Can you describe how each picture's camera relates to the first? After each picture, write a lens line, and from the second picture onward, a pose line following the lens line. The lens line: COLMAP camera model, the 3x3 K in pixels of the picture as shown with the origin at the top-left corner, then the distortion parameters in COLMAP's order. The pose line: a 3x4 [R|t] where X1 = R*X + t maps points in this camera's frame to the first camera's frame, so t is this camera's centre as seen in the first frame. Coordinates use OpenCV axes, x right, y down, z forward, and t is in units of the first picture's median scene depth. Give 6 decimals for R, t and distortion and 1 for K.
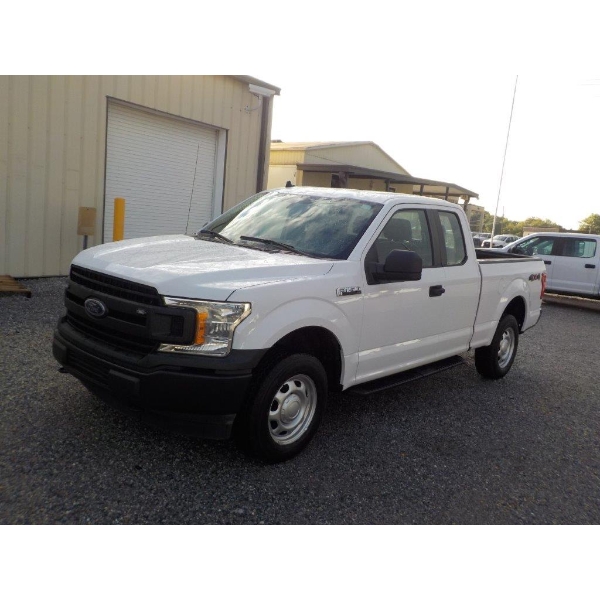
lens RADIAL K [[599.2, 0, 305.1], [0, 599.2, 293.3], [0, 0, 1]] dist [-0.023524, -0.005301]
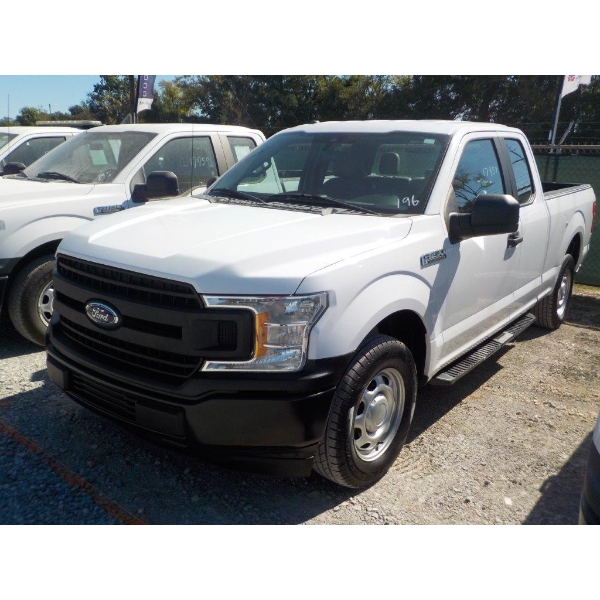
lens RADIAL K [[587.9, 0, 300.0], [0, 587.9, 300.0], [0, 0, 1]] dist [-0.007731, -0.010784]
pose [[0.995365, -0.089731, 0.034582, -0.127891], [0.085202, 0.989645, 0.115515, -0.050432], [-0.044589, -0.112033, 0.992704, 0.272753]]
